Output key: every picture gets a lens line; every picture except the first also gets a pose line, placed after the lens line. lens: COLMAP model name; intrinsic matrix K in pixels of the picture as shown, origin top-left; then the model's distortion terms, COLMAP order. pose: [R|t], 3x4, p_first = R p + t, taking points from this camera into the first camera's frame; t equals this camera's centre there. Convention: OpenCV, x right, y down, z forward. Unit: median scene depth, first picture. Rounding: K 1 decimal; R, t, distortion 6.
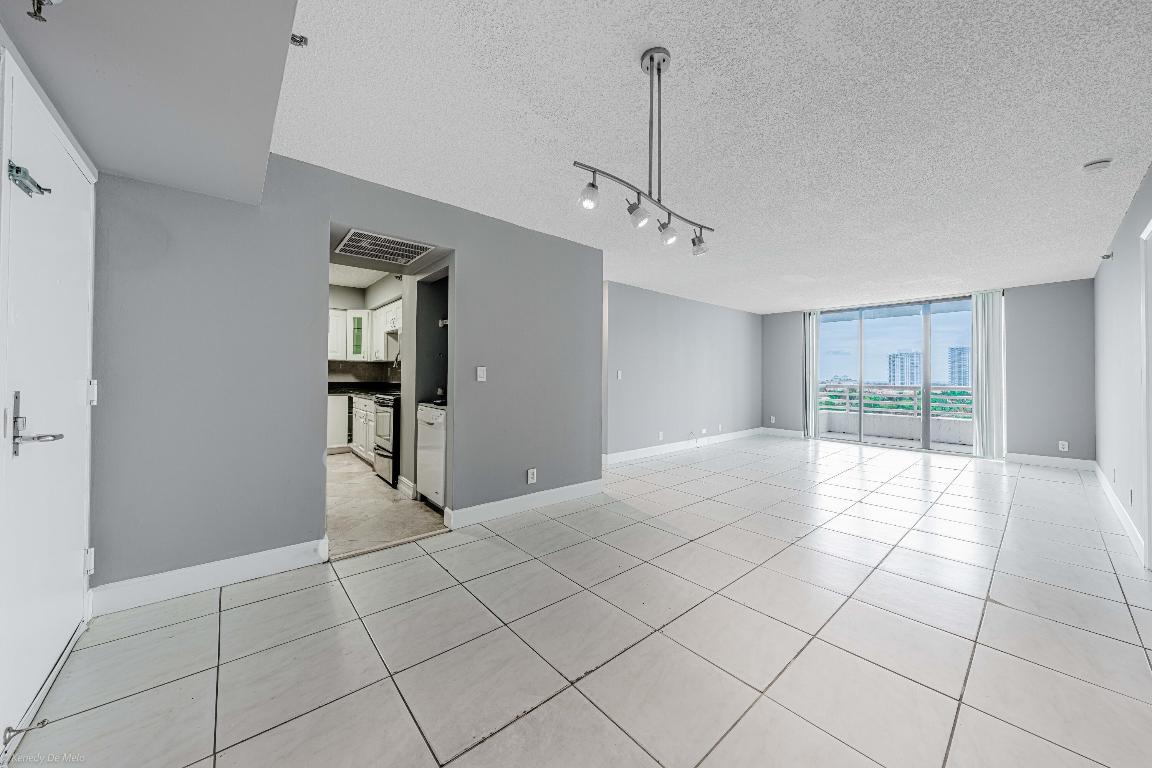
lens RADIAL K [[404.5, 0, 594.8], [0, 404.5, 374.8], [0, 0, 1]] dist [0.000675, 0.000083]
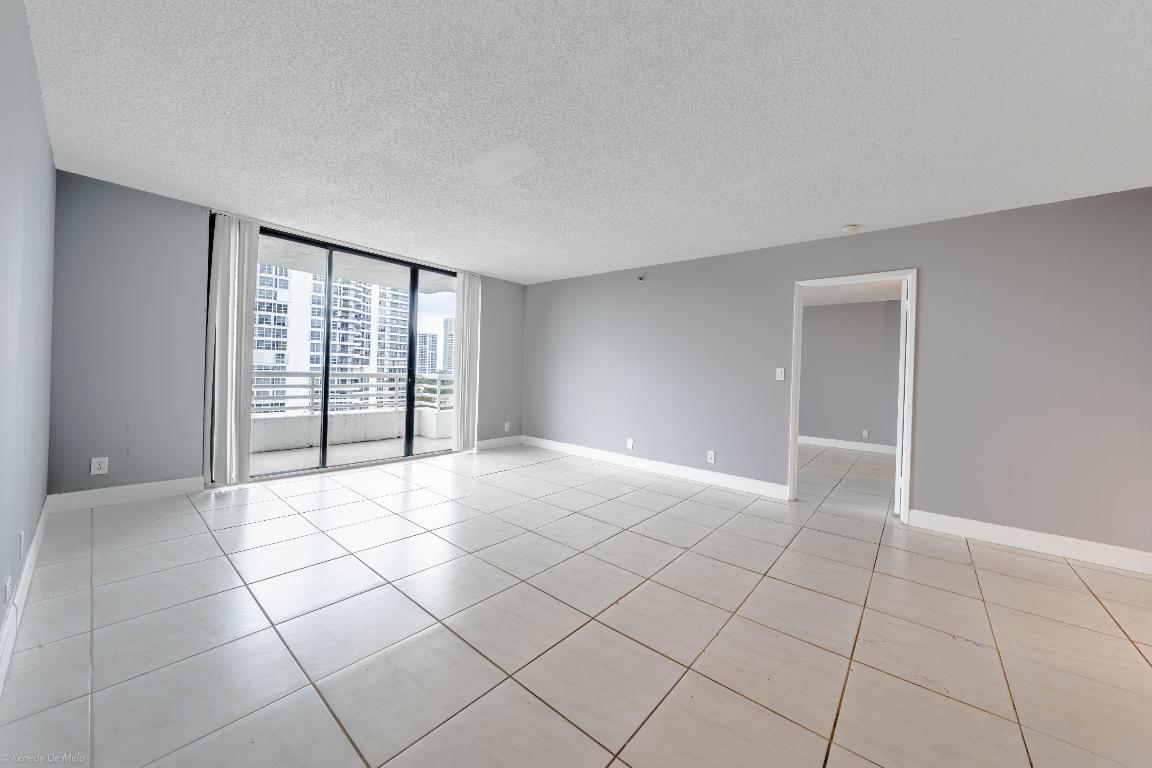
lens RADIAL K [[414.8, 0, 590.7], [0, 414.8, 370.7], [0, 0, 1]] dist [0.022836, 0.000056]
pose [[-0.161553, -0.008401, 0.986828, -0.027904], [-0.041141, 0.999152, 0.001771, 0.006602], [-0.986006, -0.040313, -0.161761, 0.898650]]
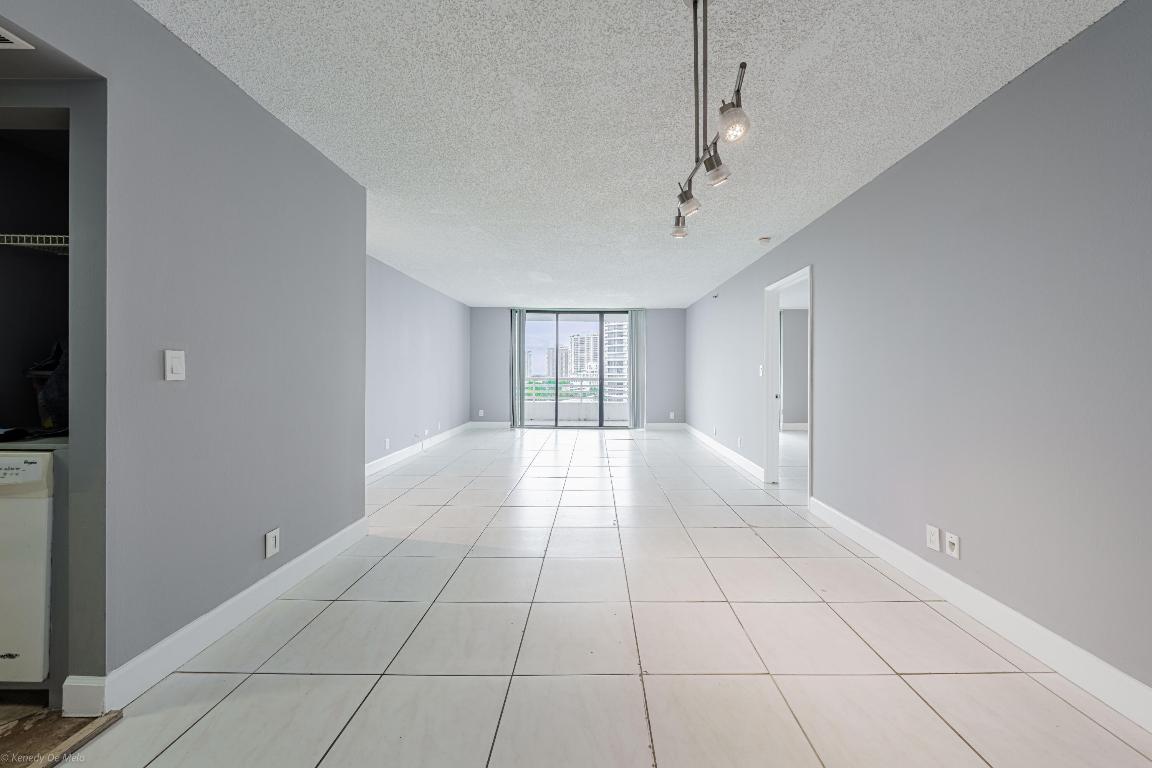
lens RADIAL K [[407.0, 0, 597.5], [0, 407.0, 372.5], [0, 0, 1]] dist [-0.000789, -0.000030]
pose [[0.663005, -0.002667, 0.748610, -0.179167], [-0.006304, 0.999938, 0.009145, -0.000472], [-0.748589, -0.010782, 0.662947, 0.172736]]
